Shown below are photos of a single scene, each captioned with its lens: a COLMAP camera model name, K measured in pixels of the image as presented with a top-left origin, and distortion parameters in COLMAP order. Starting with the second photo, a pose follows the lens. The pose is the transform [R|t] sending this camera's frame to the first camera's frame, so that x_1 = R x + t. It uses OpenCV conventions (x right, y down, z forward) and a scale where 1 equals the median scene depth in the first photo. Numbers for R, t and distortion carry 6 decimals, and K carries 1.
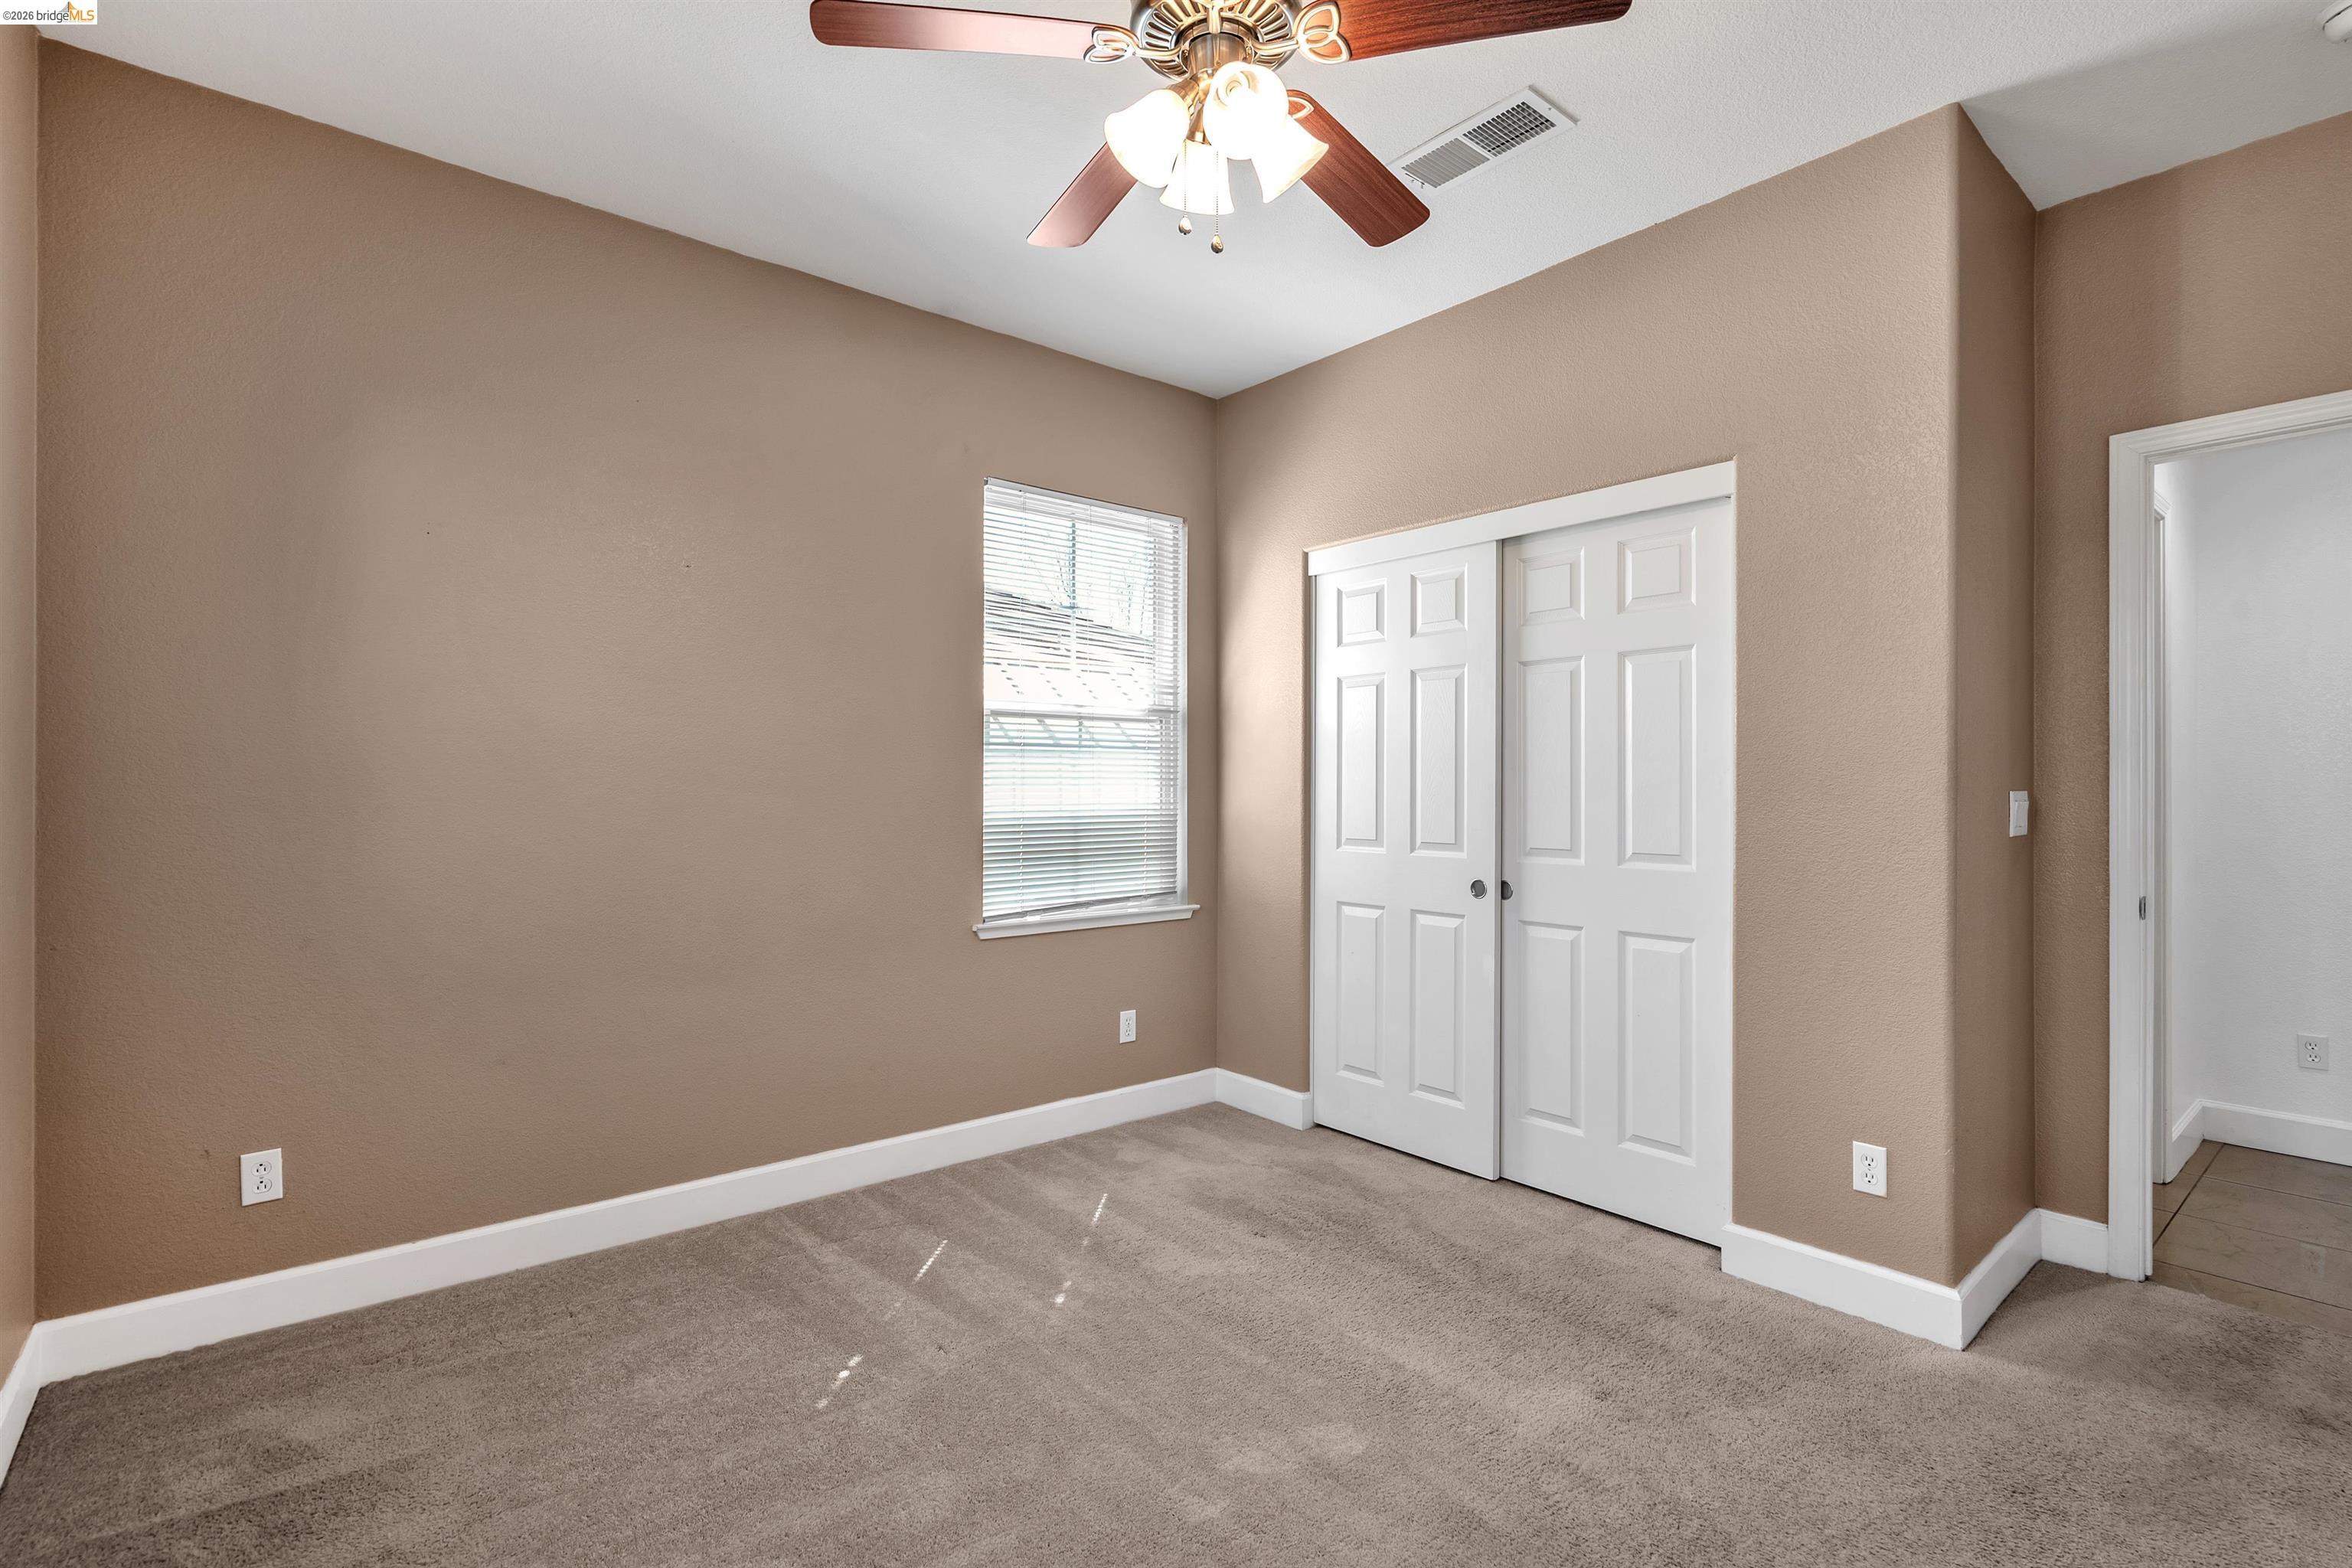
lens RADIAL K [[1107.0, 0, 1168.1], [0, 1107.0, 794.9], [0, 0, 1]] dist [-0.000758, 0.001170]
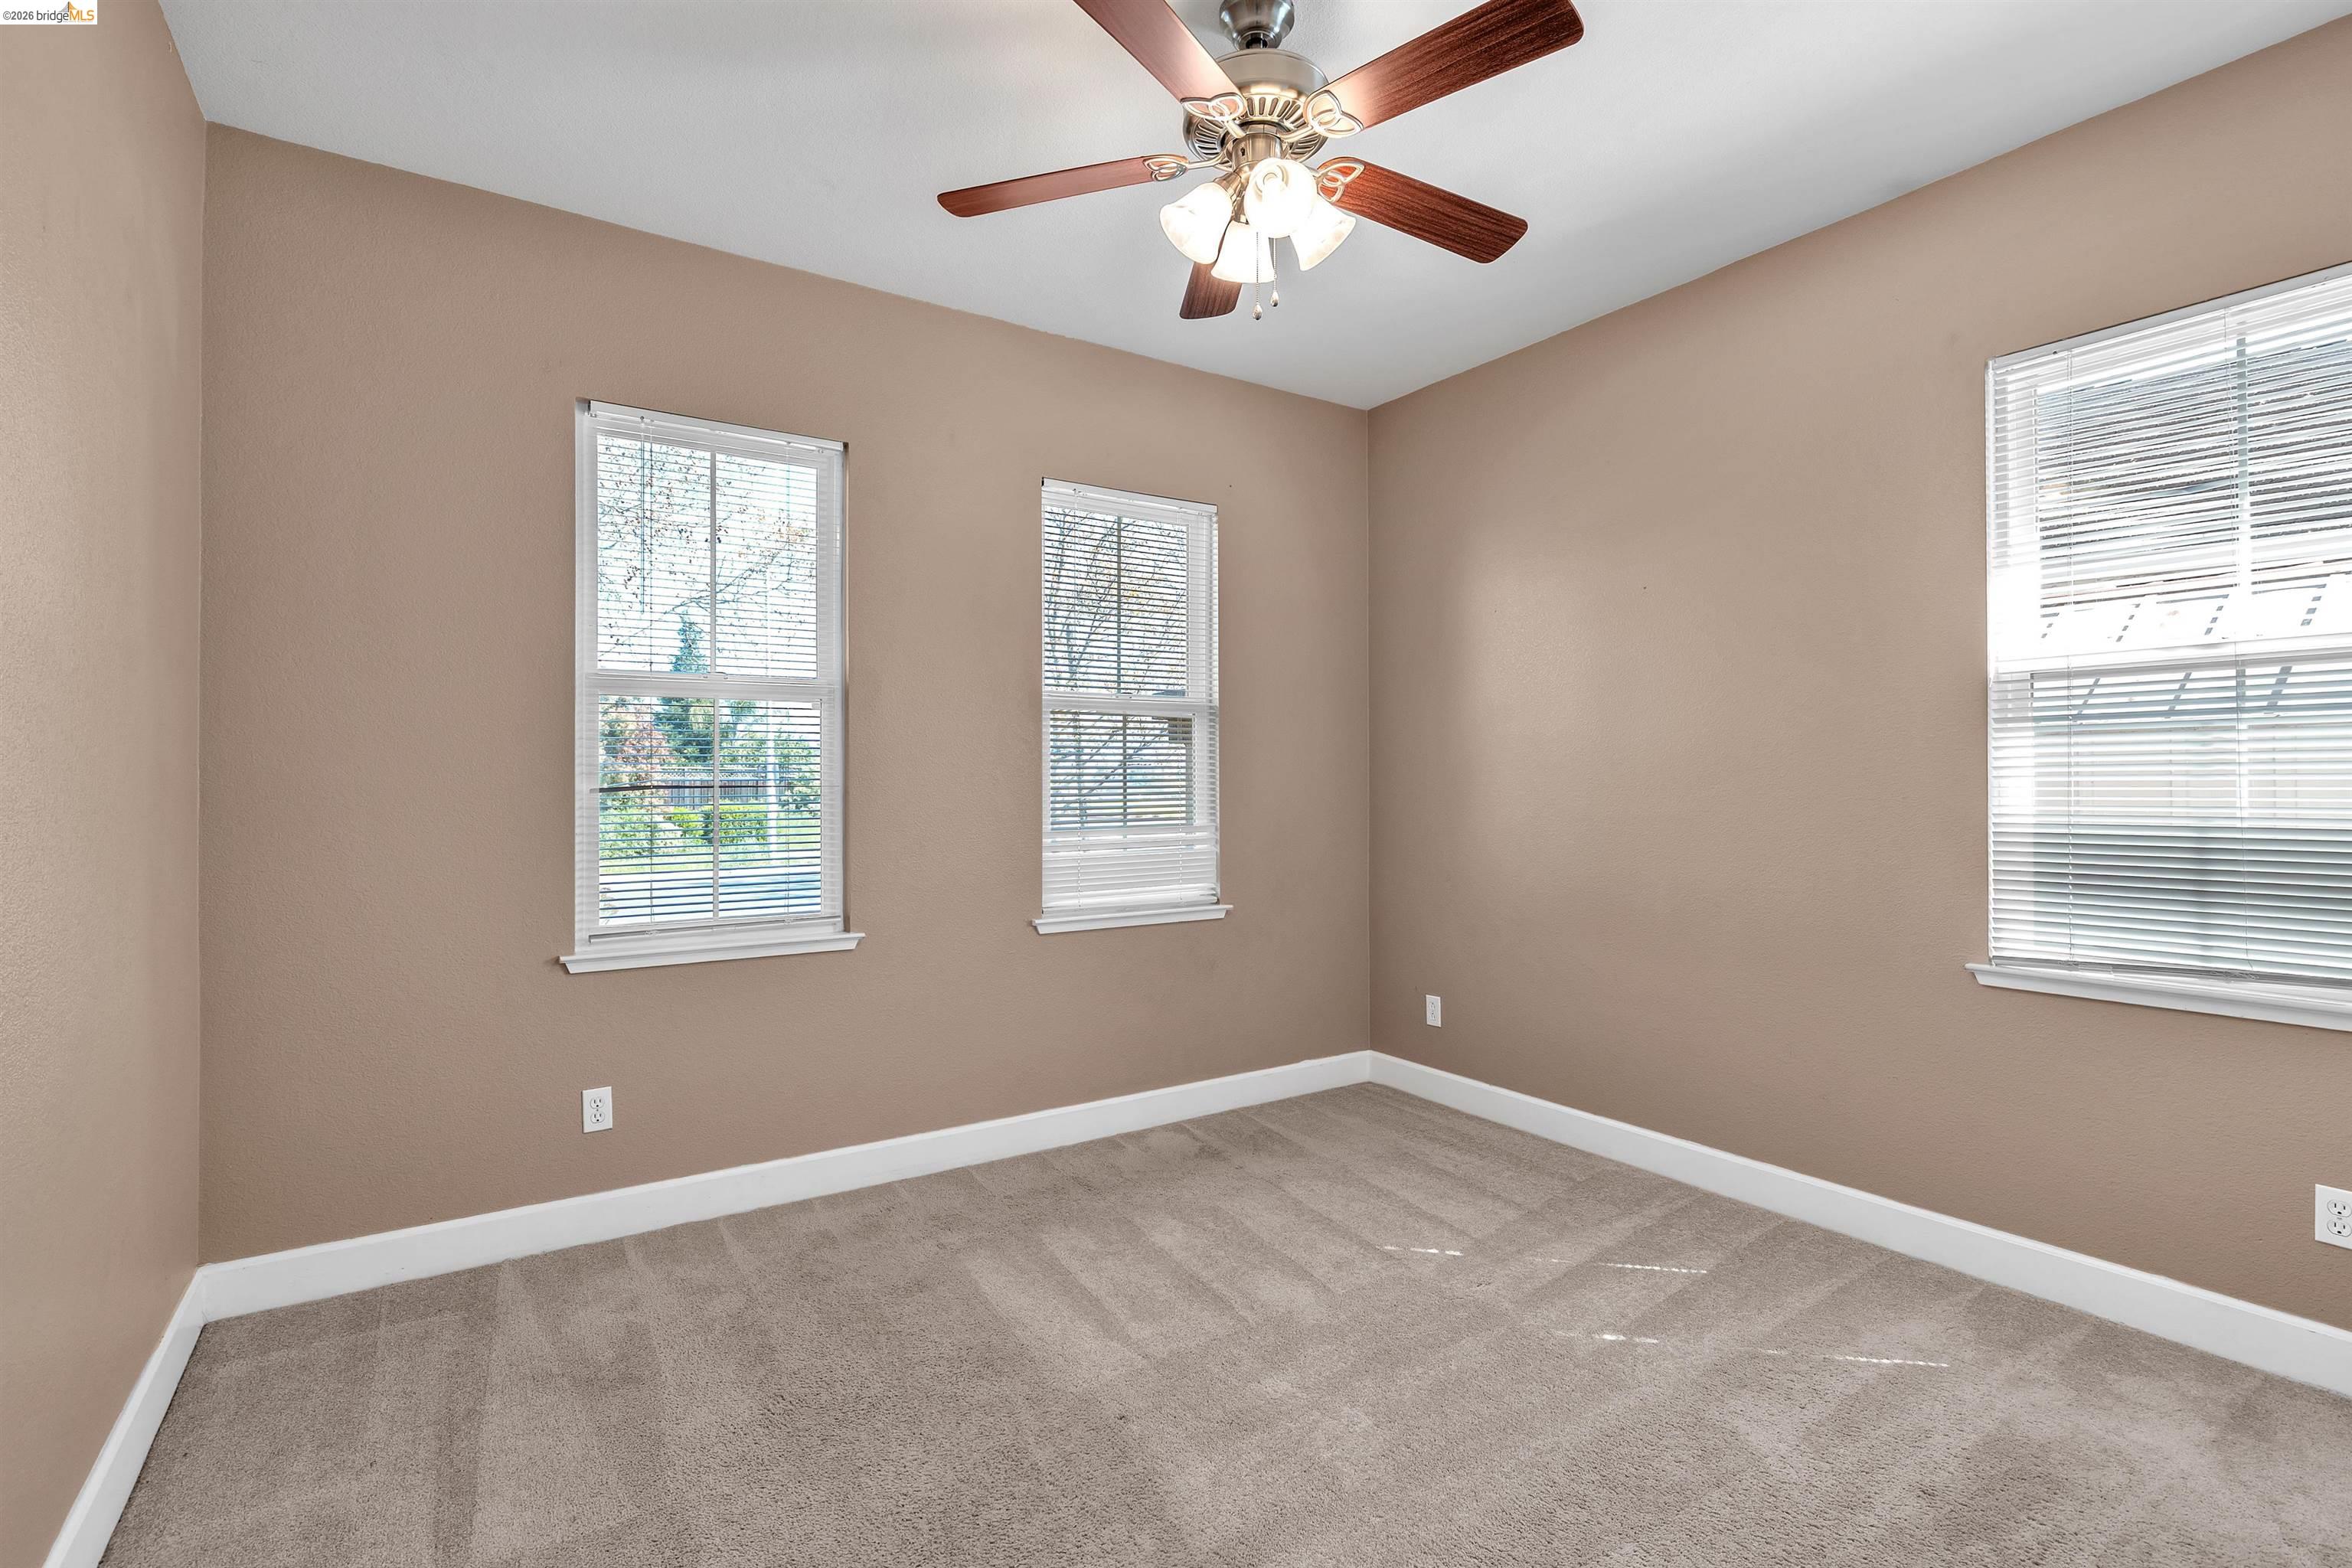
lens RADIAL K [[1090.5, 0, 1178.6], [0, 1090.5, 771.2], [0, 0, 1]] dist [0.001706, 0.000936]
pose [[-0.098782, -0.013975, -0.995011, 0.712343], [-0.006833, 0.999887, -0.013365, 0.000729], [0.995086, 0.005479, -0.098866, 0.613563]]
